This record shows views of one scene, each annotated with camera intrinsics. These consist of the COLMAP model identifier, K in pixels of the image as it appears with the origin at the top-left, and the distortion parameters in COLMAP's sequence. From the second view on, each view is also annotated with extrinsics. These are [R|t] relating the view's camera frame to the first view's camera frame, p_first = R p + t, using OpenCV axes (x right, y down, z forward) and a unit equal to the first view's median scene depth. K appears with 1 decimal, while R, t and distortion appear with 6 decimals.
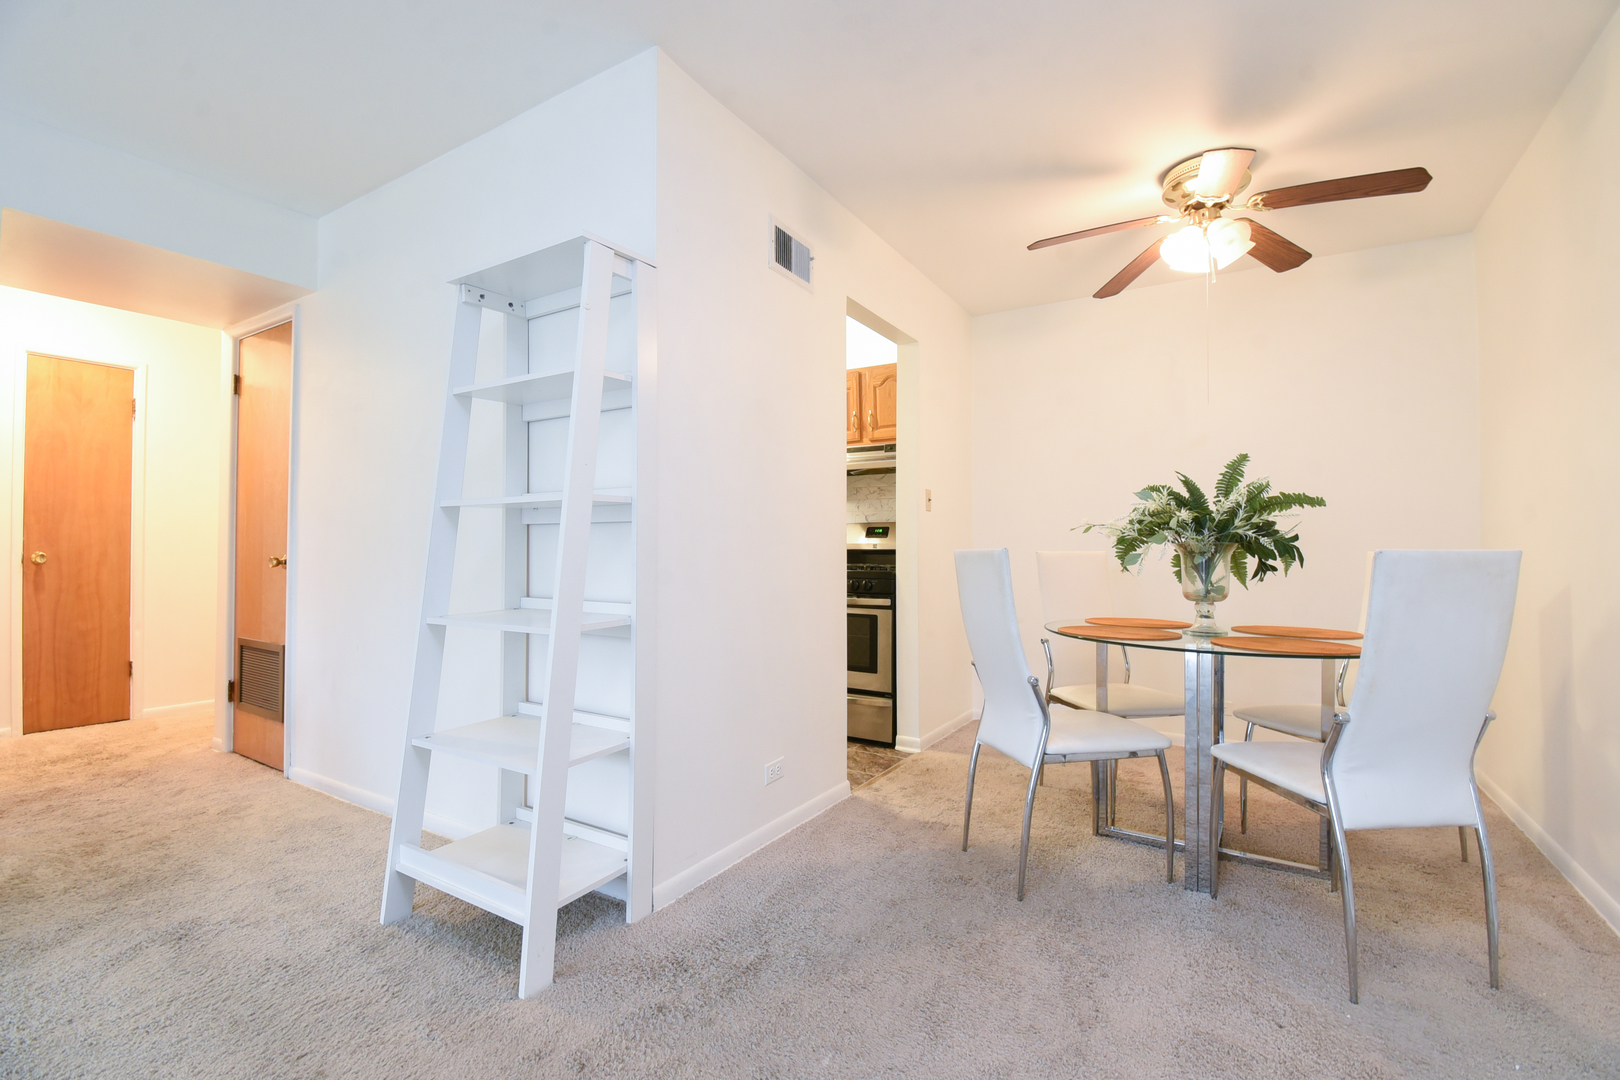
lens RADIAL K [[722.5, 0, 807.4], [0, 722.5, 544.5], [0, 0, 1]] dist [-0.002031, -0.000464]
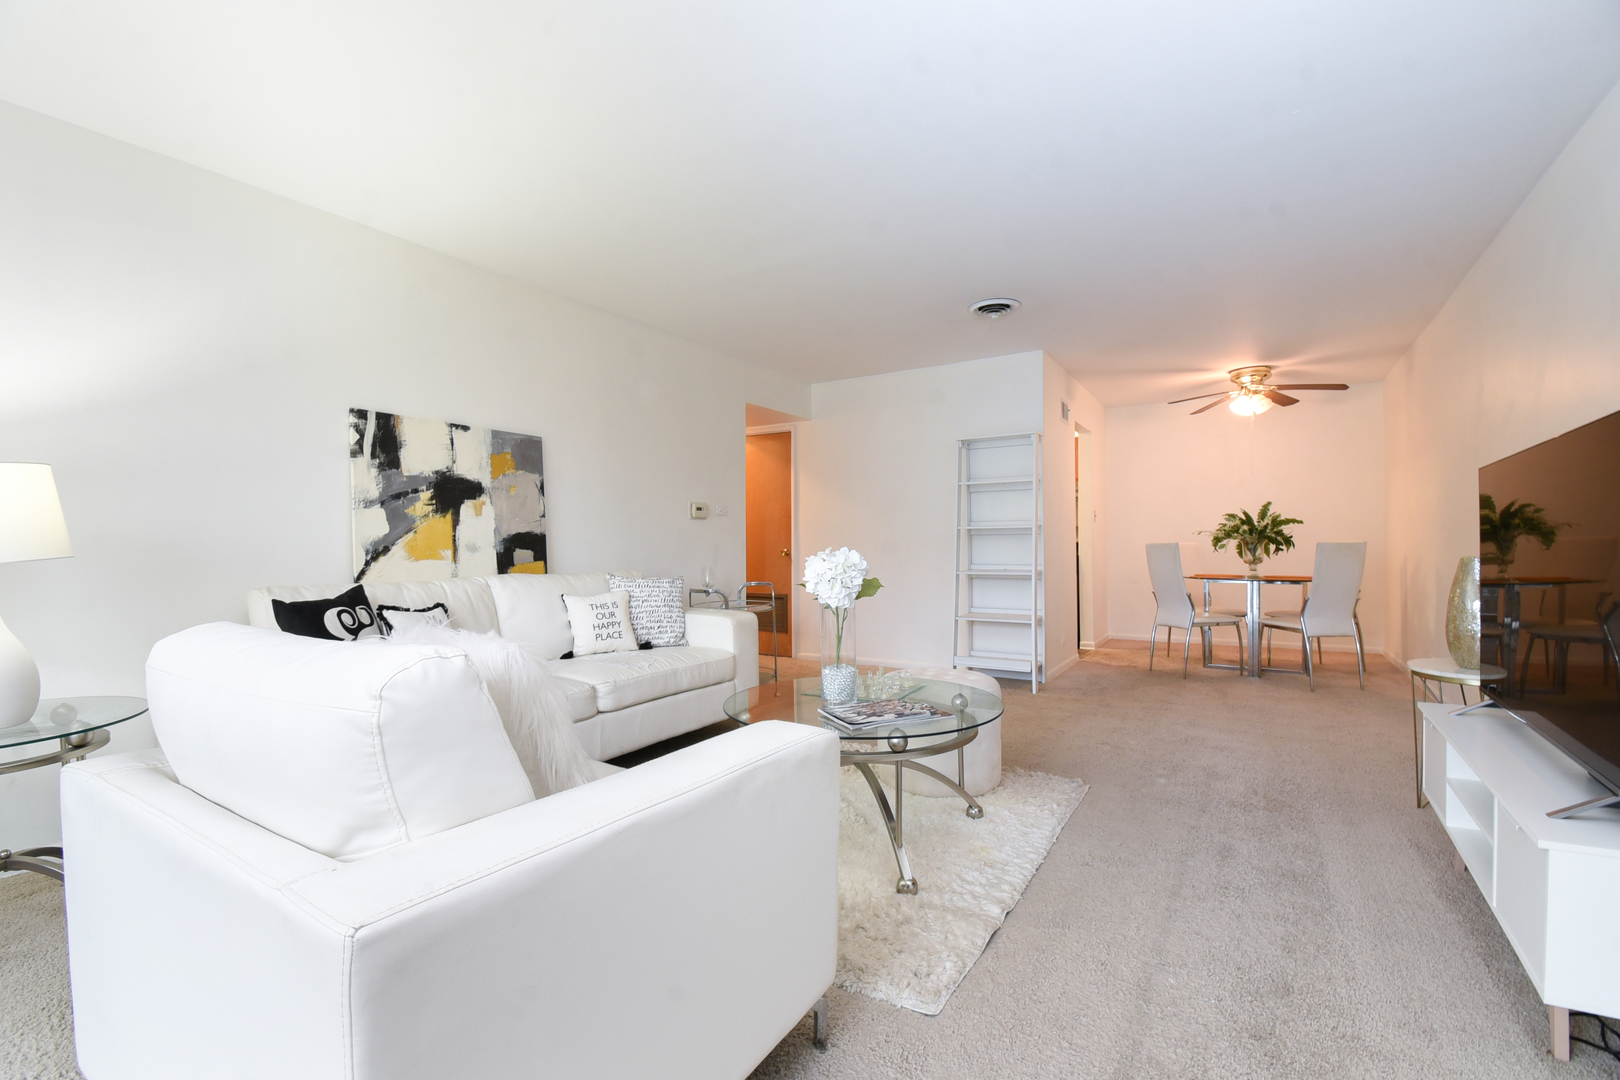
lens RADIAL K [[722.5, 0, 809.2], [0, 722.5, 541.7], [0, 0, 1]] dist [-0.002031, -0.000464]
pose [[0.999917, -0.011873, -0.005001, -0.904242], [0.011898, 0.999917, 0.004885, -0.022440], [0.004943, -0.004944, 0.999976, -1.390802]]
